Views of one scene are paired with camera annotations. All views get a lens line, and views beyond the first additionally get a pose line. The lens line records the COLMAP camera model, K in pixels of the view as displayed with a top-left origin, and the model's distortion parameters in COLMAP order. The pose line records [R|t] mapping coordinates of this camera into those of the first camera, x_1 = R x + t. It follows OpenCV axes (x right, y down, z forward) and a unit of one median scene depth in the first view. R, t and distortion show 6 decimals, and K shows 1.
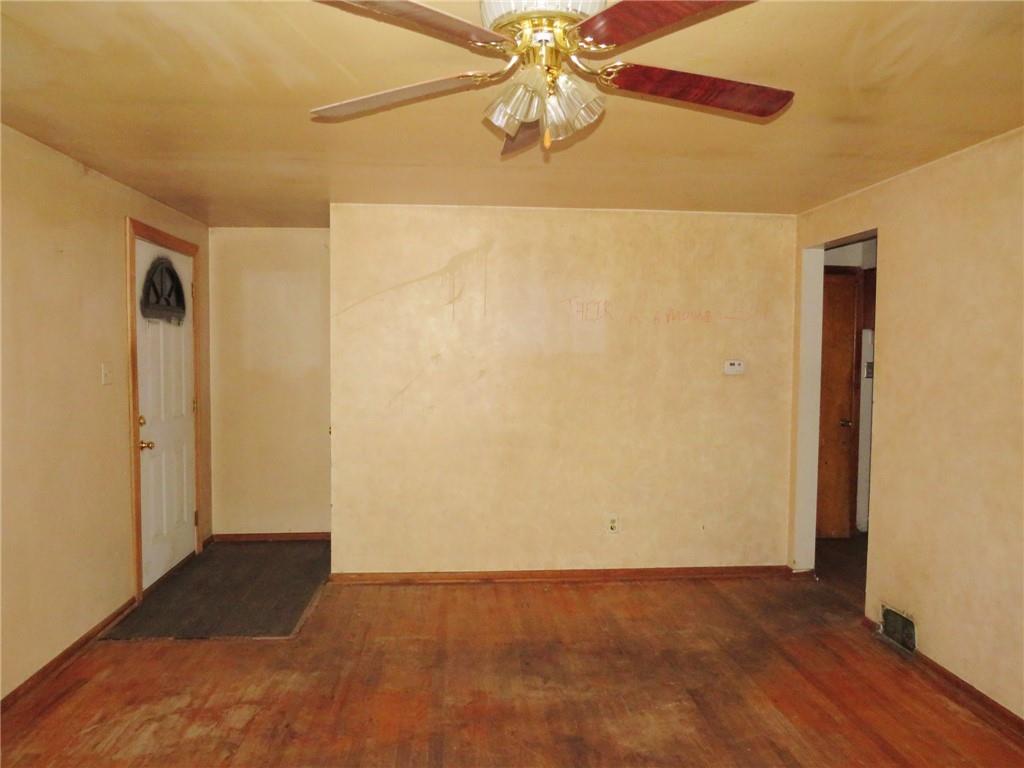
lens RADIAL K [[727.1, 0, 508.3], [0, 727.1, 382.1], [0, 0, 1]] dist [-0.022008, 0.001021]
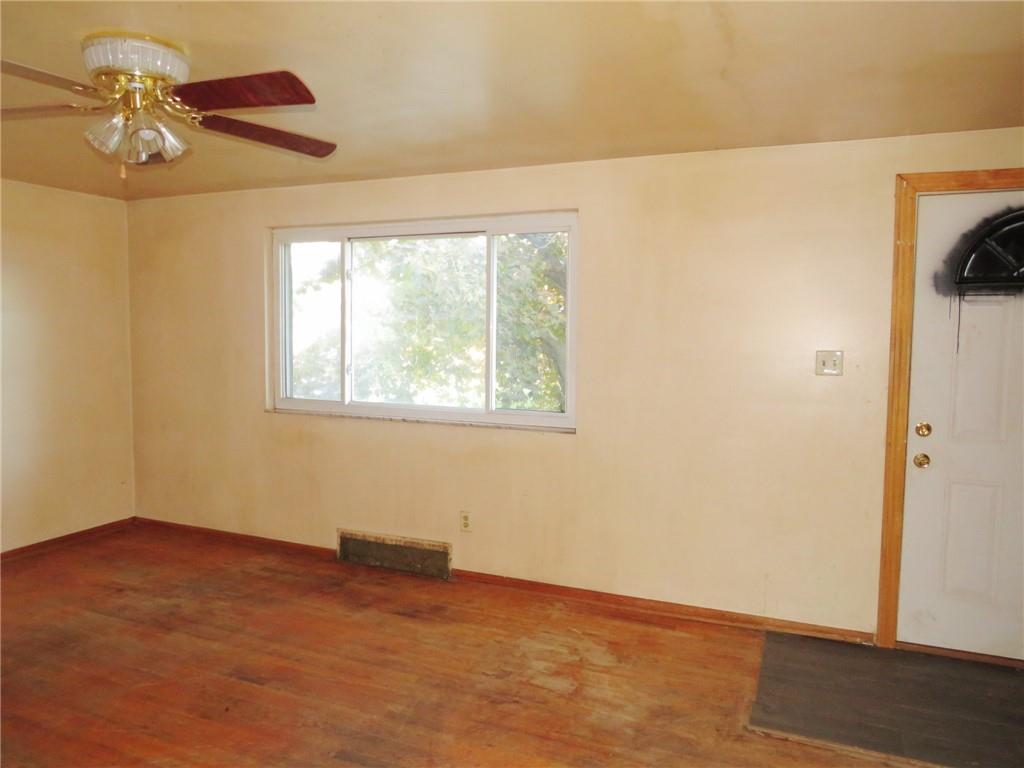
lens RADIAL K [[727.1, 0, 508.3], [0, 727.1, 382.1], [0, 0, 1]] dist [-0.022008, 0.001021]
pose [[-0.463696, 0.053093, -0.884402, 0.564206], [-0.055321, 0.994520, 0.088709, -0.062123], [0.884265, 0.090060, -0.458218, 1.377723]]
